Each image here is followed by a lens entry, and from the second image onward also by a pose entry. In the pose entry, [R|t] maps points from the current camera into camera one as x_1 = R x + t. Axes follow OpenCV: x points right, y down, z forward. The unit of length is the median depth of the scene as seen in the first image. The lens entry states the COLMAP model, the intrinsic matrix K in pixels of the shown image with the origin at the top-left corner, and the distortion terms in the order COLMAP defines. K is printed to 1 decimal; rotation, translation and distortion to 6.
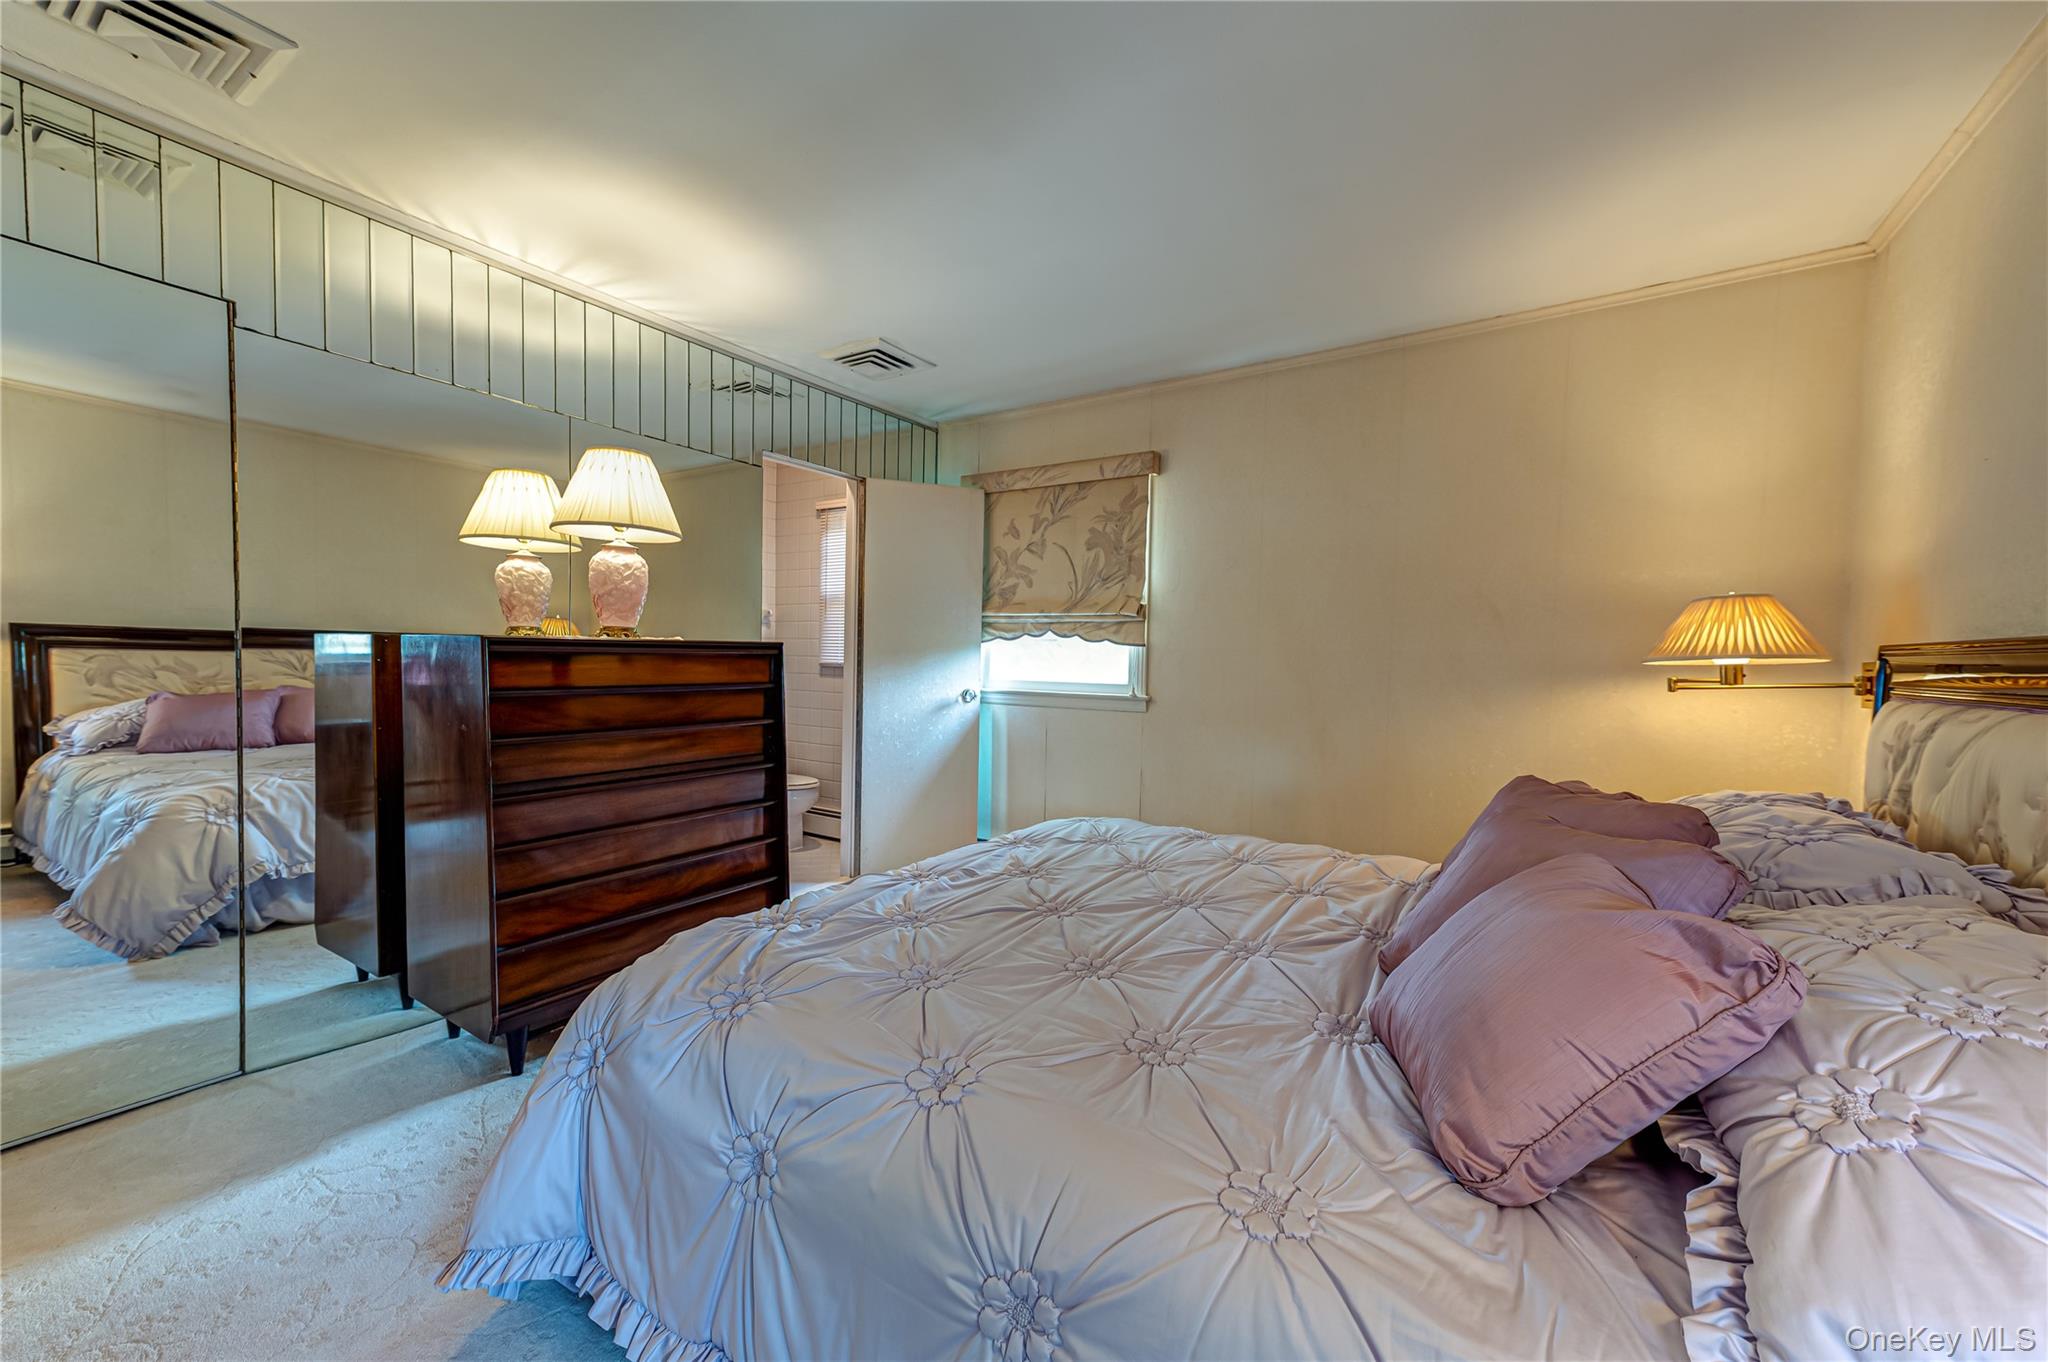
lens RADIAL K [[807.1, 0, 1029.5], [0, 807.1, 674.8], [0, 0, 1]] dist [0.018936, 0.000195]
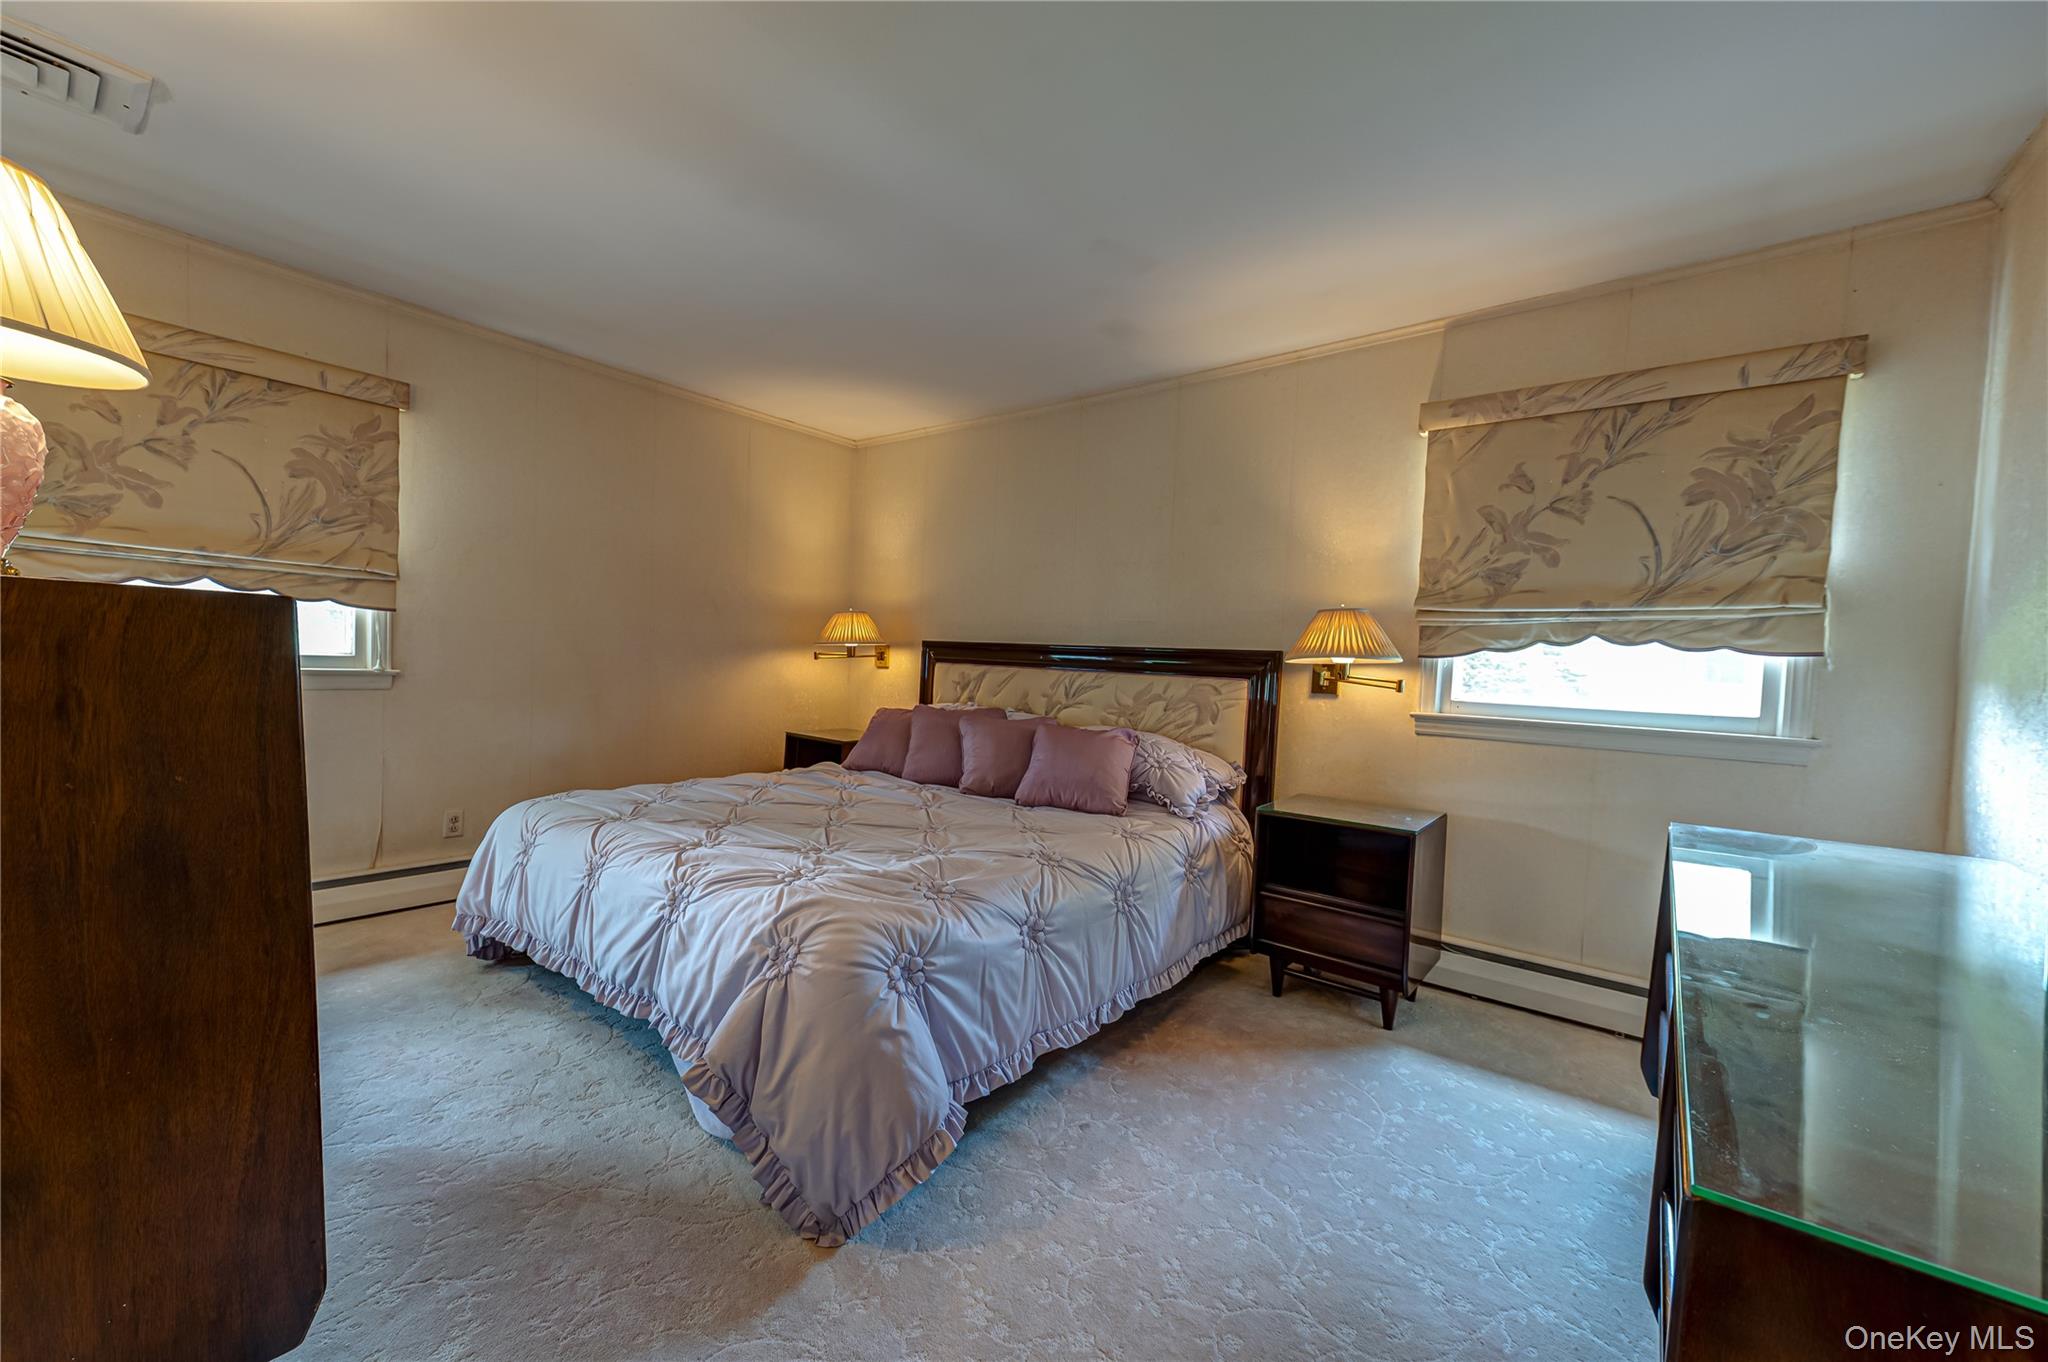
lens RADIAL K [[807.1, 0, 1029.5], [0, 807.1, 674.8], [0, 0, 1]] dist [0.018936, 0.000195]
pose [[0.108913, -0.024572, 0.993748, -0.634135], [-0.016343, 0.999515, 0.026506, -0.002487], [-0.993917, -0.019128, 0.108459, 0.243594]]
